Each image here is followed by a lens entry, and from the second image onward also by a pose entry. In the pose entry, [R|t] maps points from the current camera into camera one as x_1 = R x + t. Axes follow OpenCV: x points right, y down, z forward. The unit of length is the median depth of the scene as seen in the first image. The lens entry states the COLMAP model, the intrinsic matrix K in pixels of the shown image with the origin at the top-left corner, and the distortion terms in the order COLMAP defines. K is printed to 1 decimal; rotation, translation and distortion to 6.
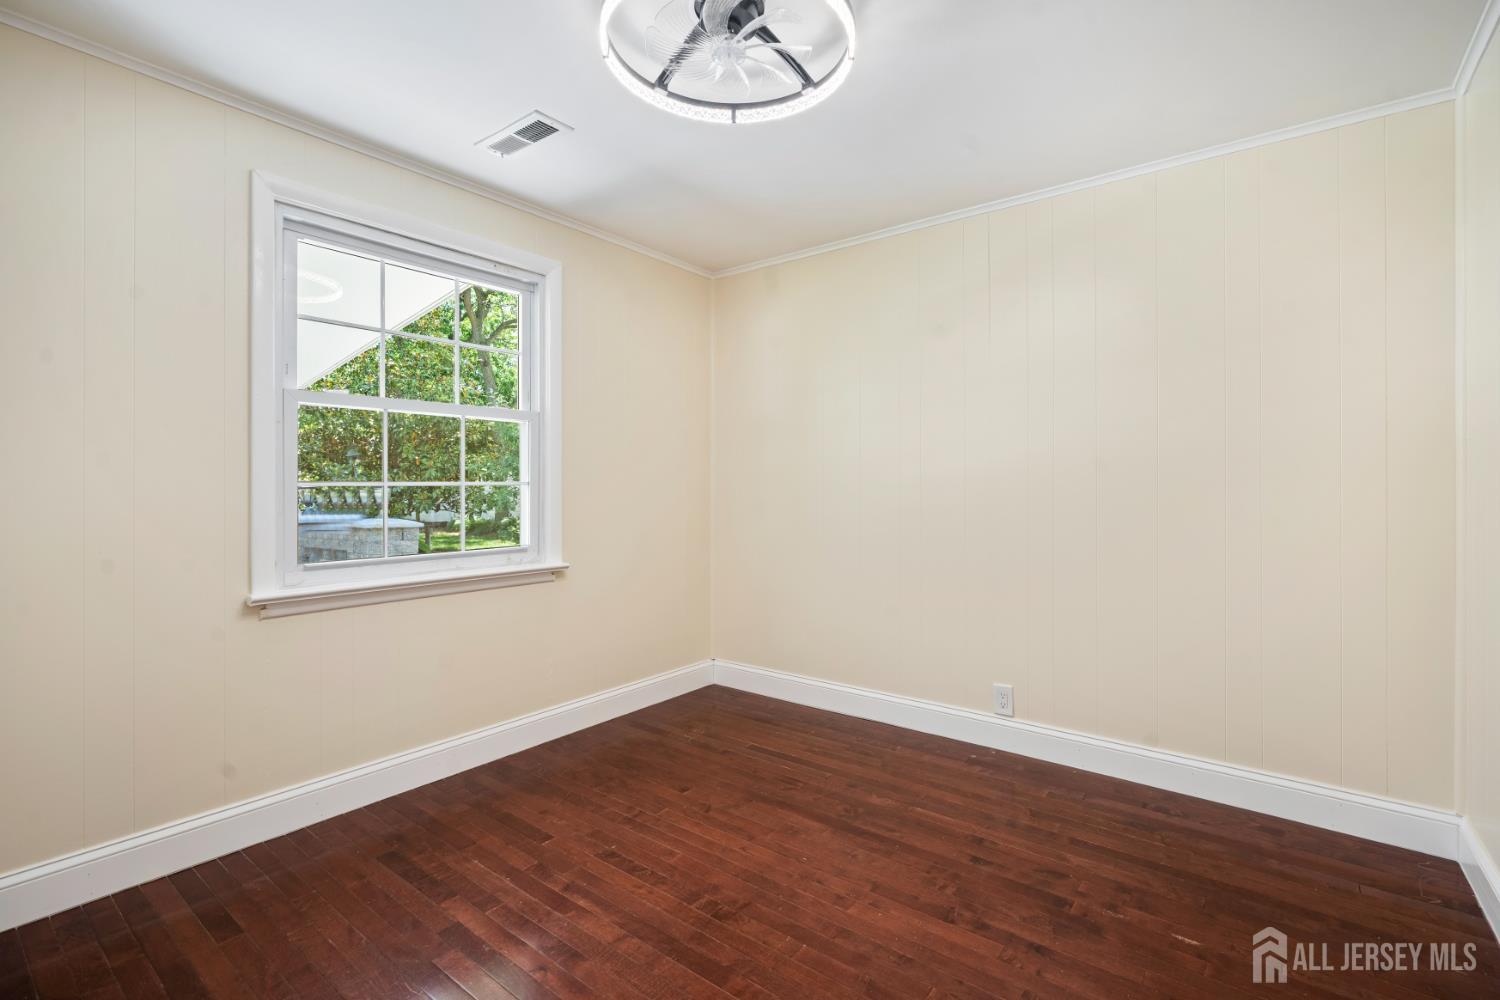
lens RADIAL K [[682.4, 0, 745.2], [0, 682.4, 495.3], [0, 0, 1]] dist [-0.005523, 0.000922]
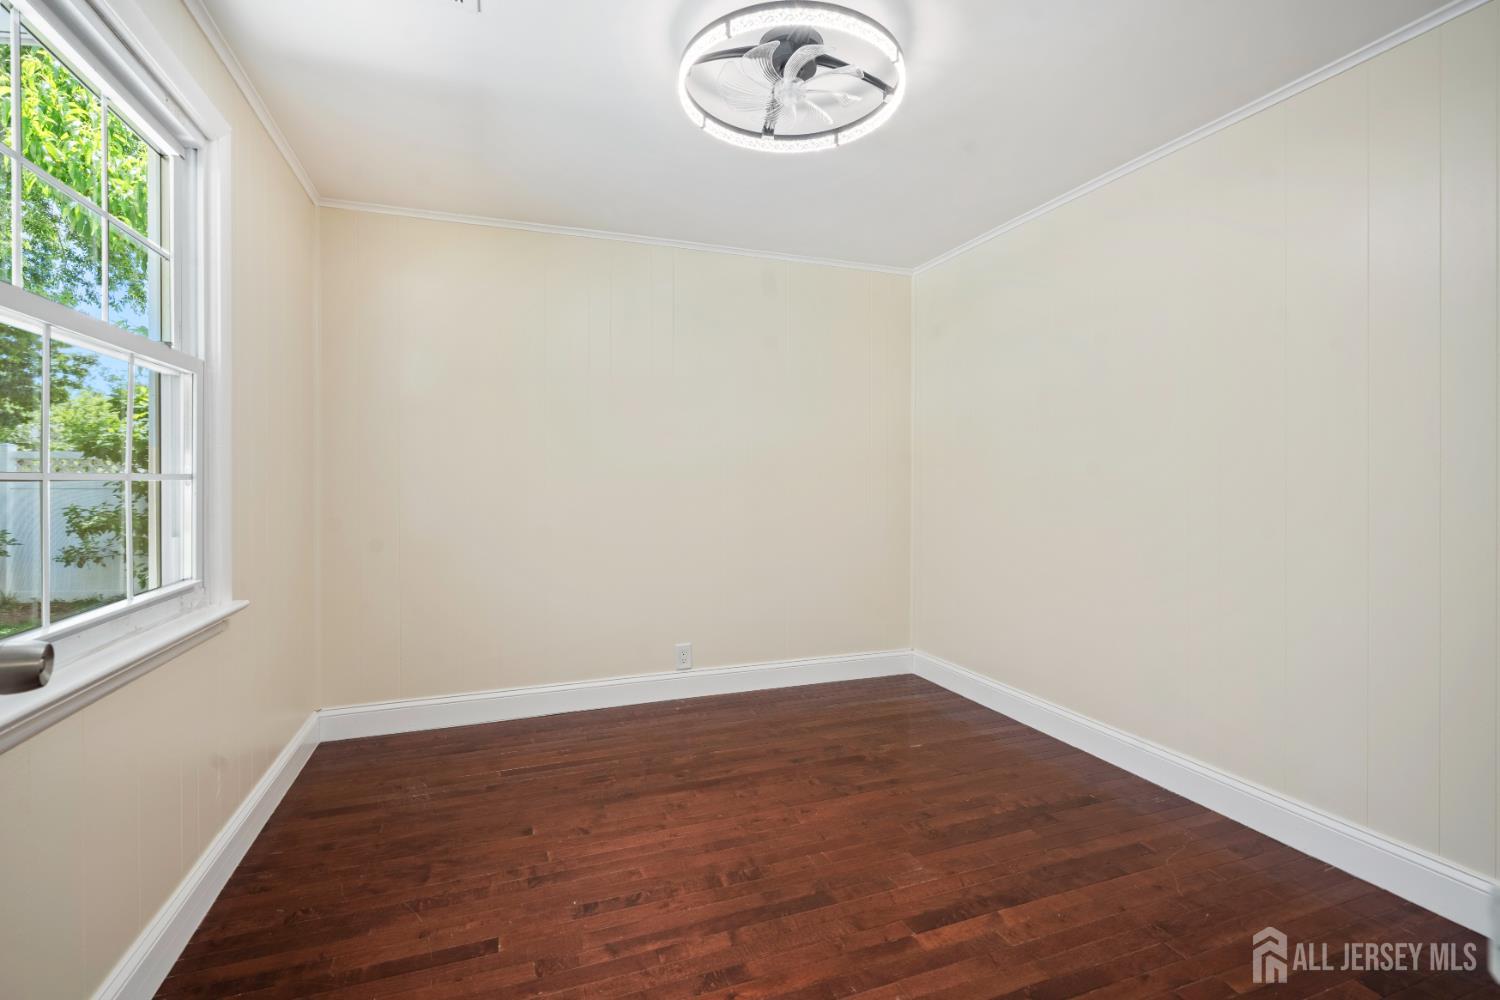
lens RADIAL K [[682.4, 0, 748.1], [0, 682.4, 487.9], [0, 0, 1]] dist [-0.005523, 0.000922]
pose [[0.520124, -0.010504, 0.854026, -0.753934], [0.014172, 0.999893, 0.003666, -0.001872], [-0.853973, 0.010197, 0.520217, 0.345251]]
